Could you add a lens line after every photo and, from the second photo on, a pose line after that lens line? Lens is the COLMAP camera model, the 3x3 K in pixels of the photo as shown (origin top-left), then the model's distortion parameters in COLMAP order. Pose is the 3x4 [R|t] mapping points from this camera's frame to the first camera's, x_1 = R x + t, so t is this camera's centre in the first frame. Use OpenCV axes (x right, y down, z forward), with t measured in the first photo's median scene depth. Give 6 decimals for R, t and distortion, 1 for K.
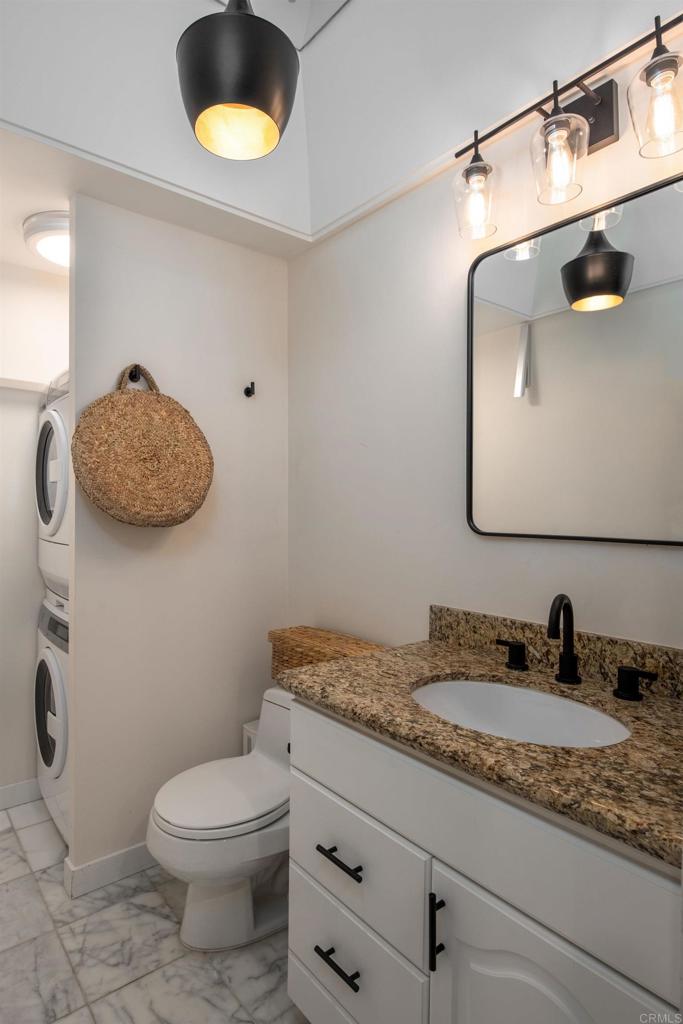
lens RADIAL K [[580.4, 0, 341.5], [0, 580.4, 512.0], [0, 0, 1]] dist [0.000095, -0.000853]
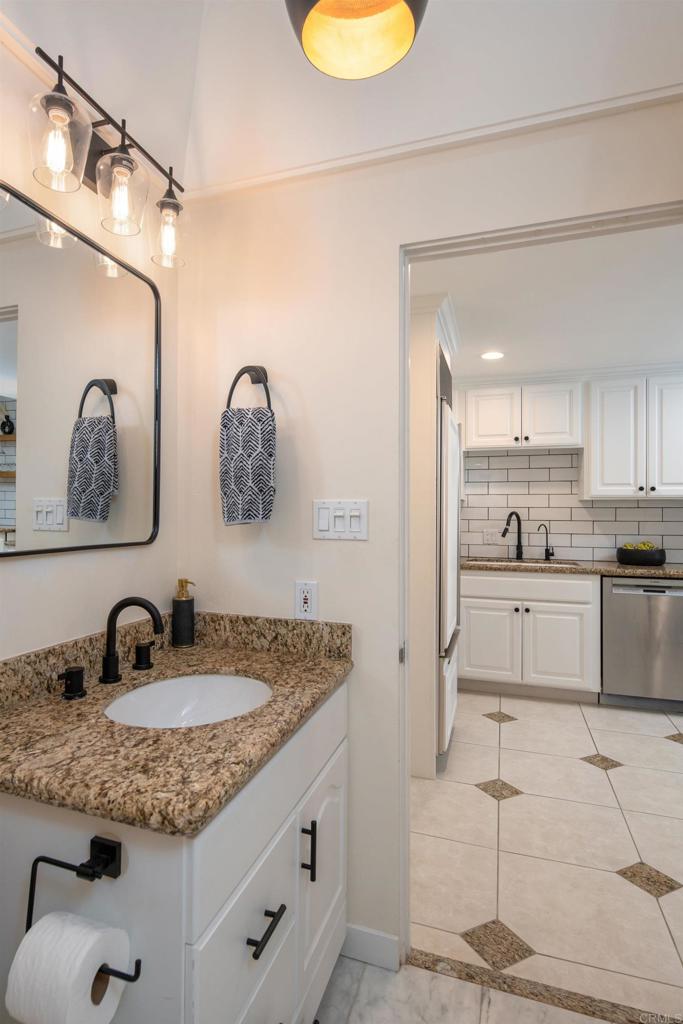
lens RADIAL K [[555.5, 0, 291.0], [0, 555.5, 514.4], [0, 0, 1]] dist [-0.006132, -0.000442]
pose [[-0.495030, -0.010295, 0.868815, -0.666486], [-0.001838, 0.999940, 0.010802, -0.022988], [-0.868874, 0.003750, -0.495019, 1.257322]]
